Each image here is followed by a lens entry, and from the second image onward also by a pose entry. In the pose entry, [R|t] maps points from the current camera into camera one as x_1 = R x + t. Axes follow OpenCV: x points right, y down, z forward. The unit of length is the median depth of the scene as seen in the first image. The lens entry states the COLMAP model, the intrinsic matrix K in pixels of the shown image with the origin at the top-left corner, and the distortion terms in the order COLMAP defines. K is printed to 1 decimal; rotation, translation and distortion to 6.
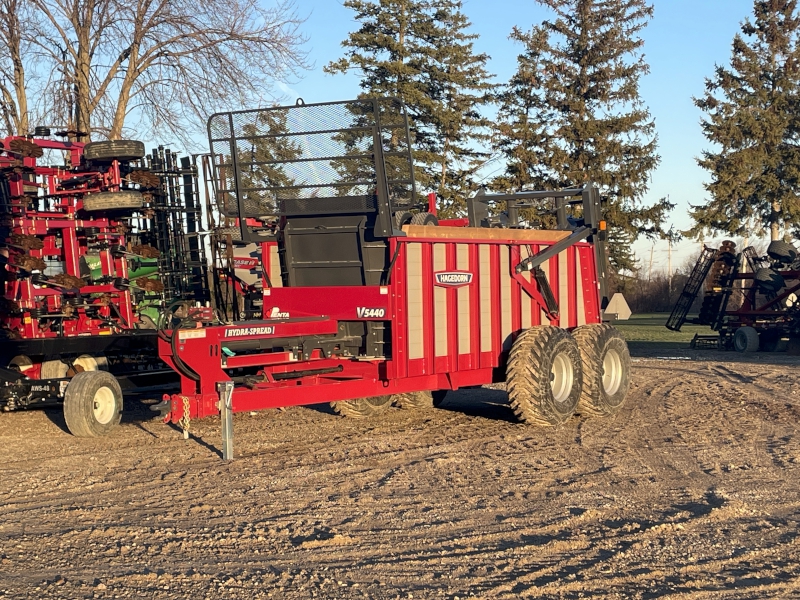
lens RADIAL K [[1502.5, 0, 400.0], [0, 1502.5, 300.0], [0, 0, 1]] dist [0.043747, 0.102136]
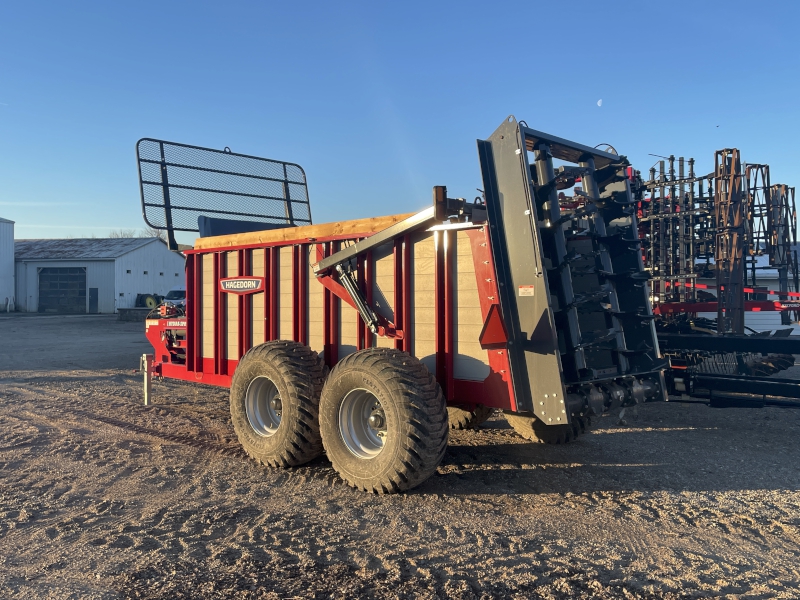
lens RADIAL K [[713.5, 0, 400.0], [0, 713.5, 300.0], [0, 0, 1]] dist [0.116313, -0.144409]
pose [[-0.171498, 0.012865, -0.985101, 0.497391], [-0.003098, 0.999903, 0.013598, -0.011060], [0.985180, 0.005384, -0.171441, 1.199819]]
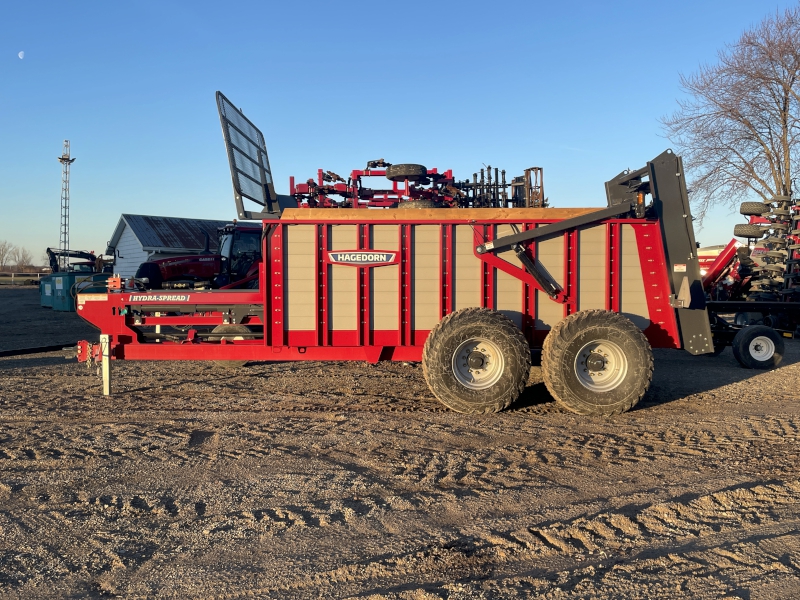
lens RADIAL K [[713.5, 0, 400.0], [0, 713.5, 300.0], [0, 0, 1]] dist [0.116313, -0.144409]
pose [[0.547657, 0.045354, -0.835473, 0.476221], [-0.018857, 0.998945, 0.041867, -0.006295], [0.836491, -0.007175, 0.547934, 0.753256]]
